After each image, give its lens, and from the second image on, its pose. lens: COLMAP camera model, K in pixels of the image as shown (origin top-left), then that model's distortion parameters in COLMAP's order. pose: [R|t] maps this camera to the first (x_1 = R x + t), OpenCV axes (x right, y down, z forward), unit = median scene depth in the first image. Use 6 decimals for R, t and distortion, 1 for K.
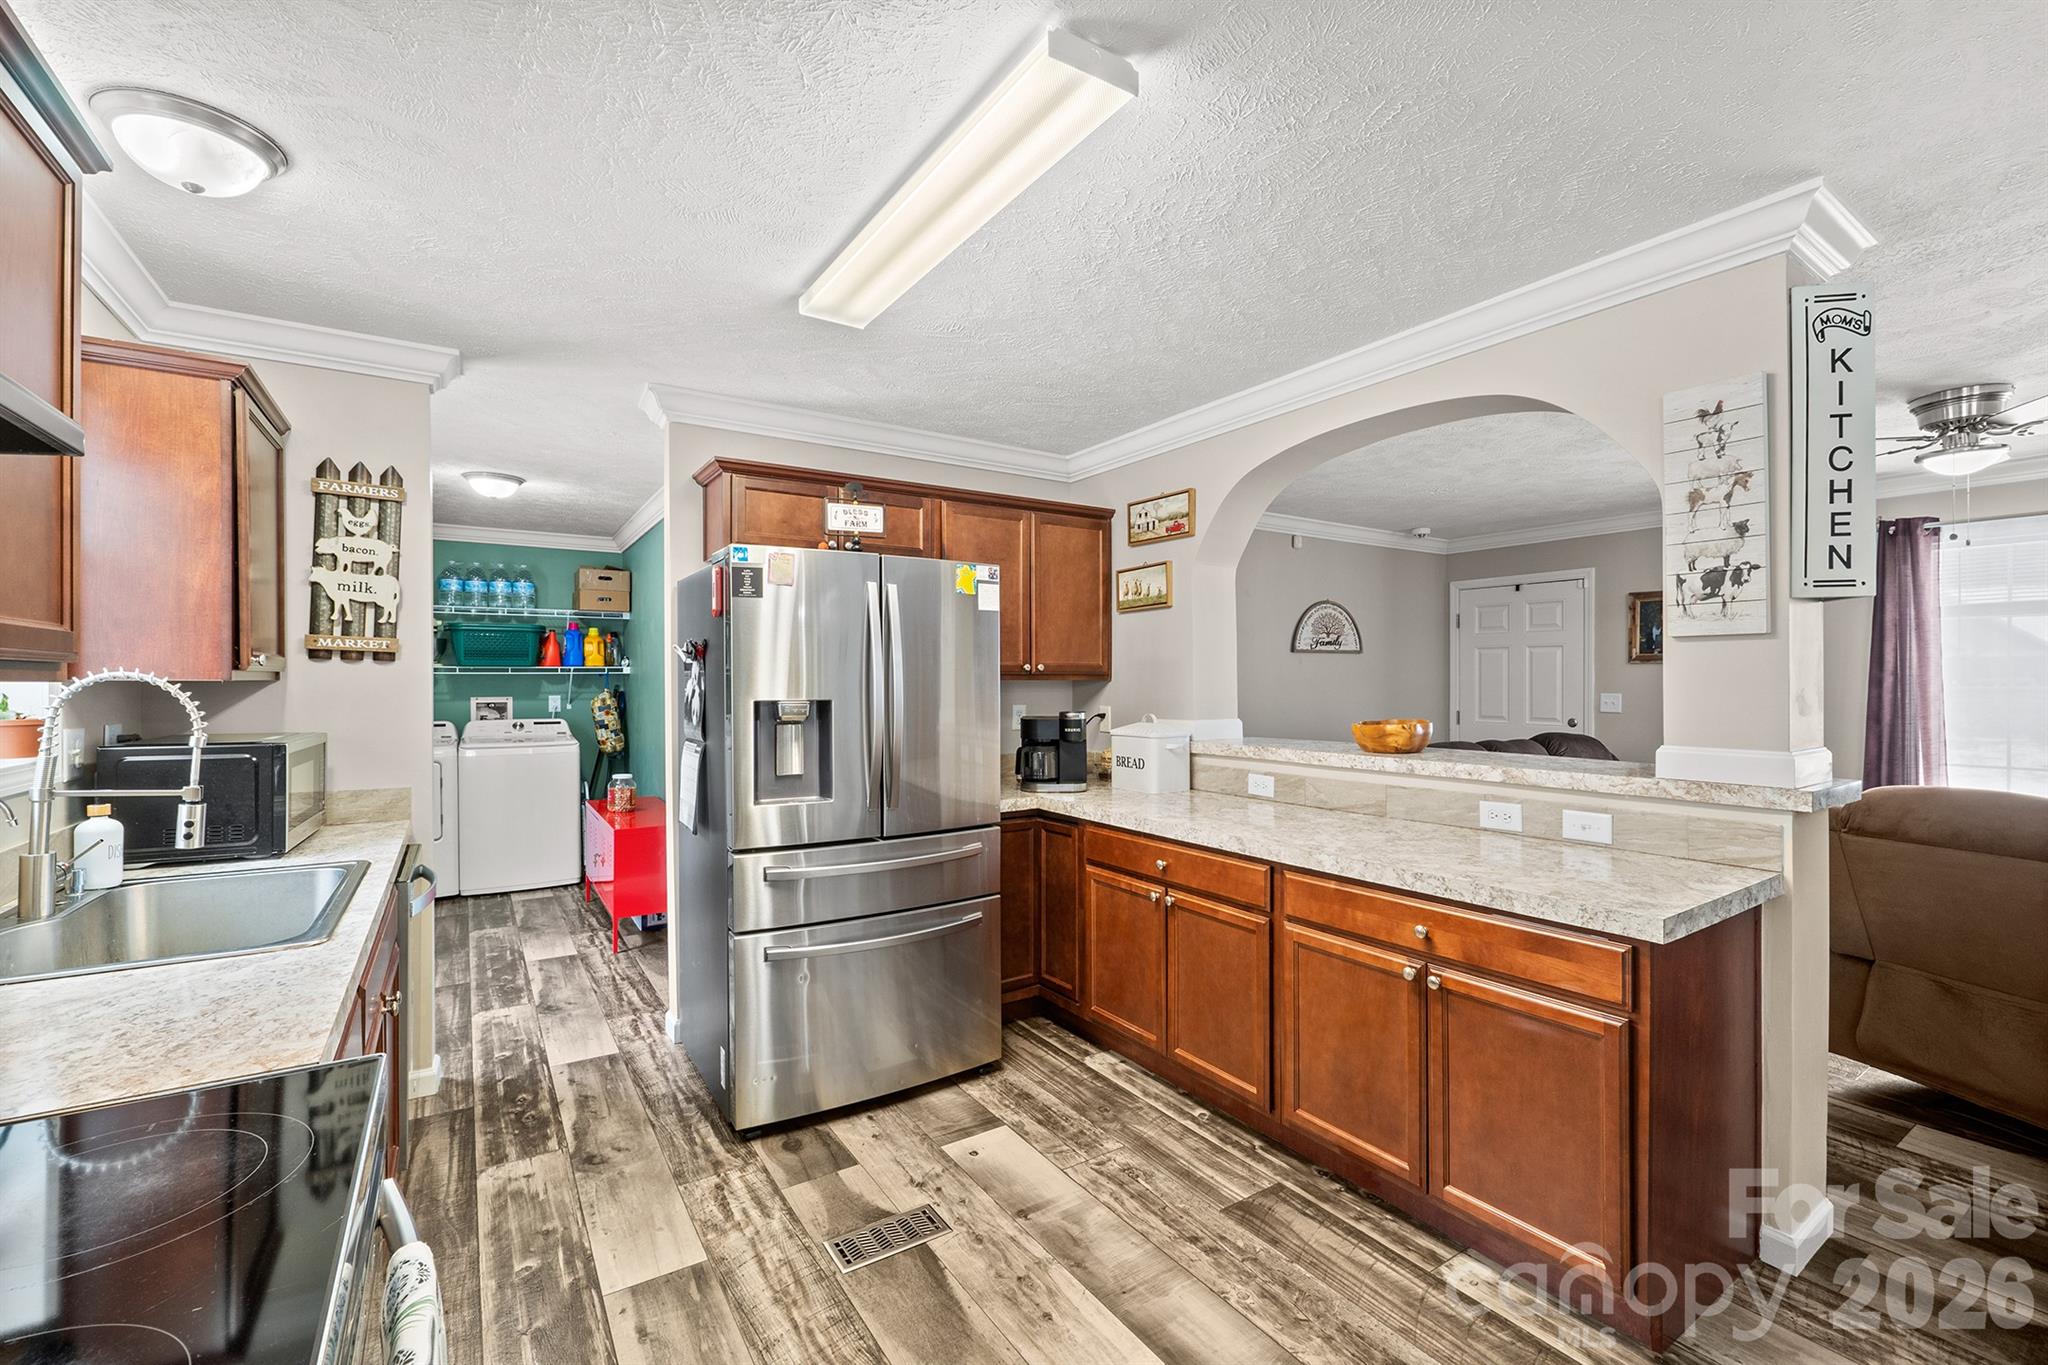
lens RADIAL K [[871.2, 0, 1024.0], [0, 871.2, 682.5], [0, 0, 1]] dist [-0.001554, 0.000196]
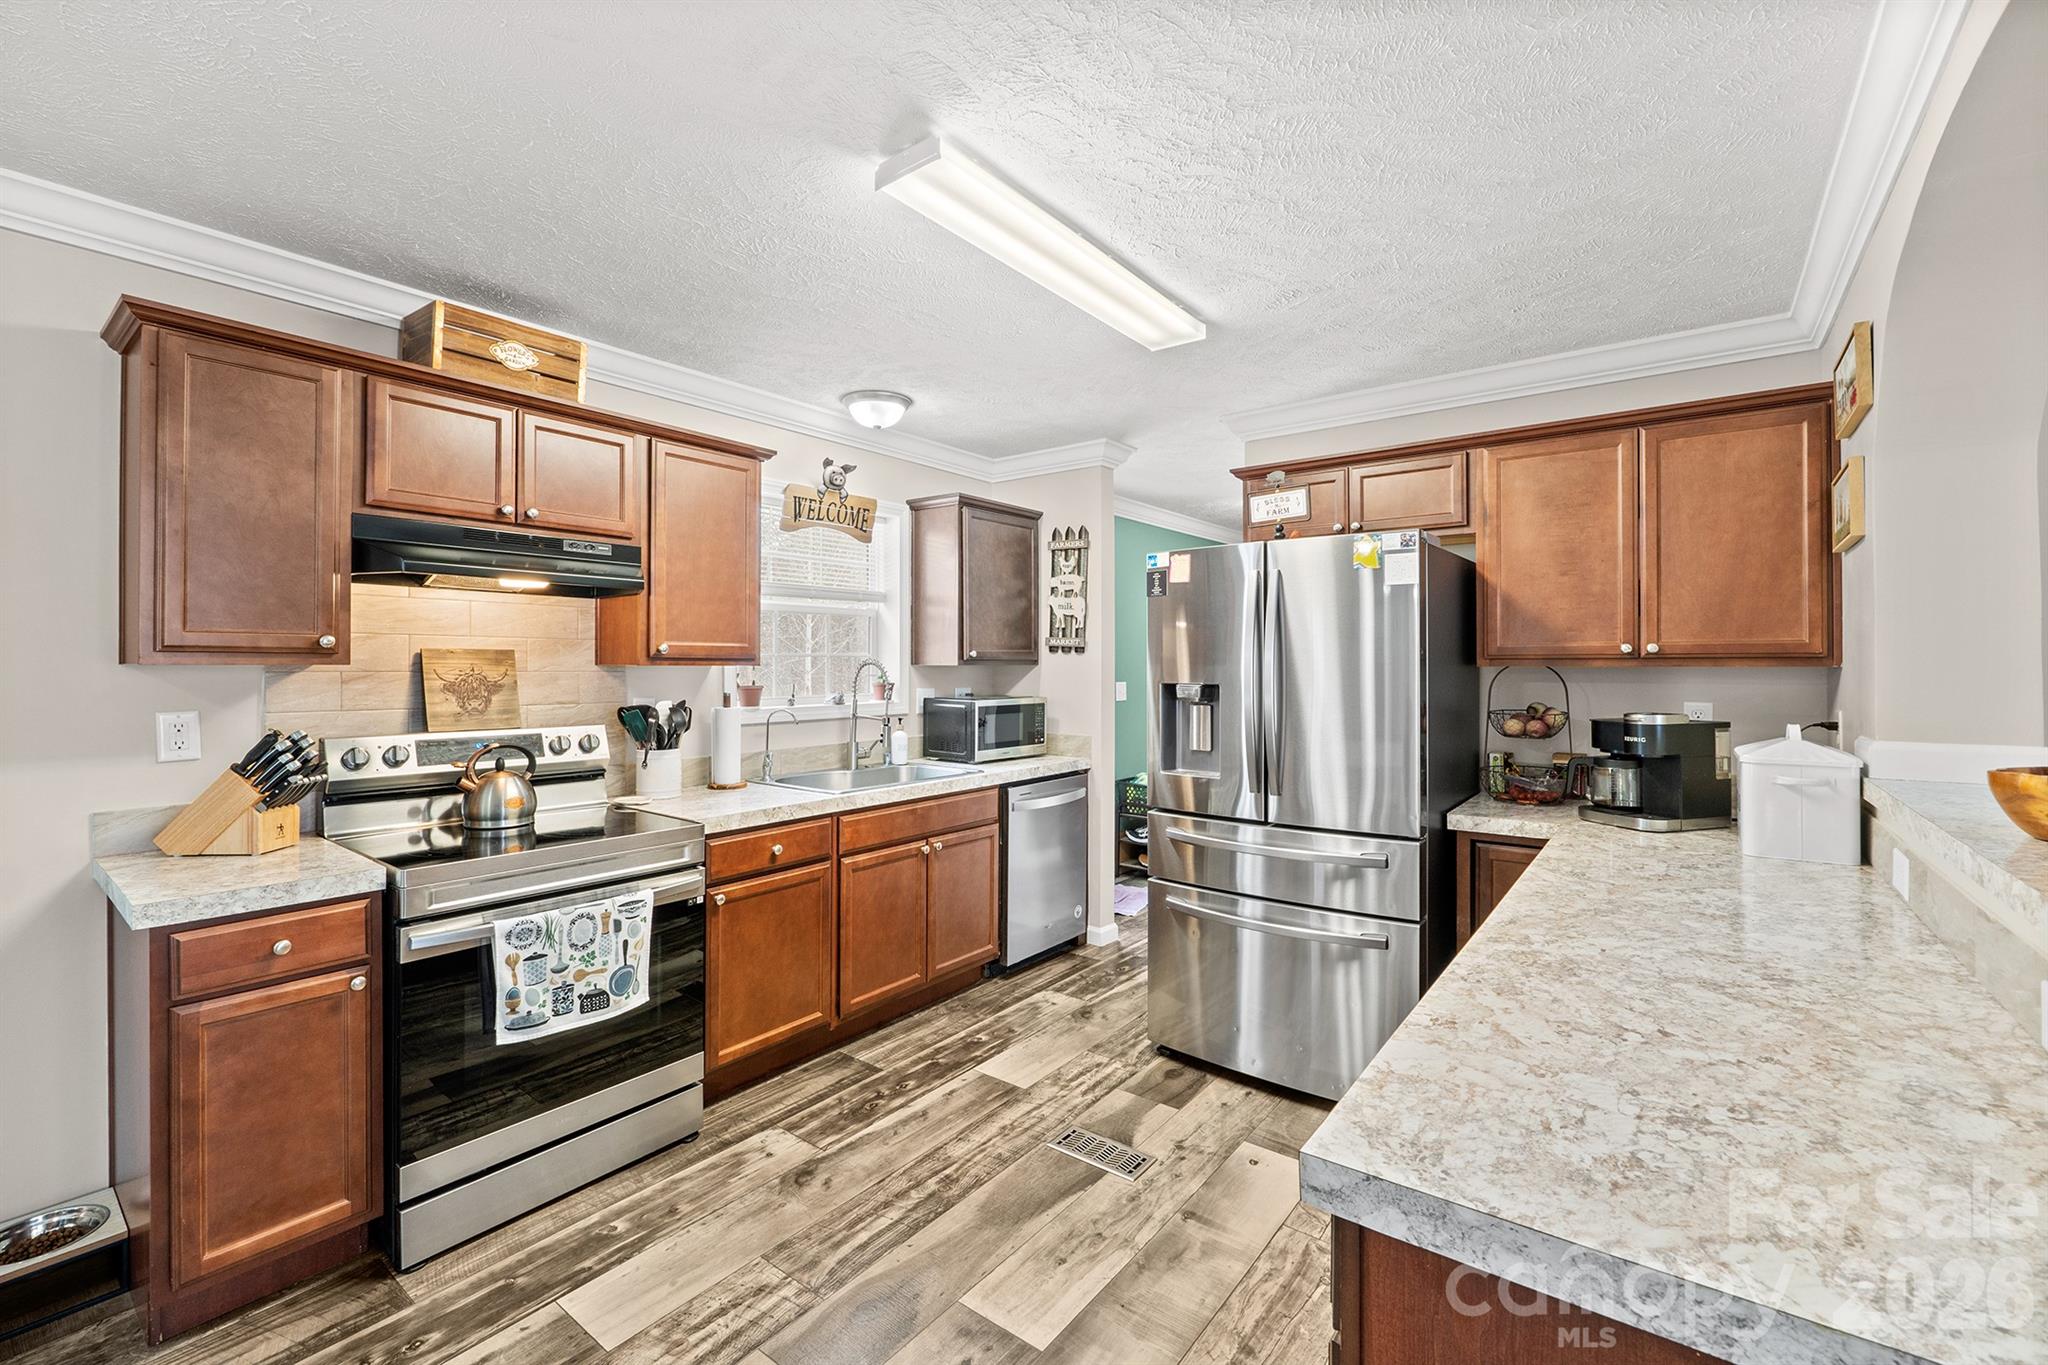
lens RADIAL K [[861.4, 0, 1021.6], [0, 861.4, 663.6], [0, 0, 1]] dist [-0.002181, 0.000011]
pose [[0.332556, 0.000412, -0.943083, 0.688581], [-0.003757, 0.999993, -0.000888, -0.003892], [0.943076, 0.003839, 0.332555, 0.409178]]
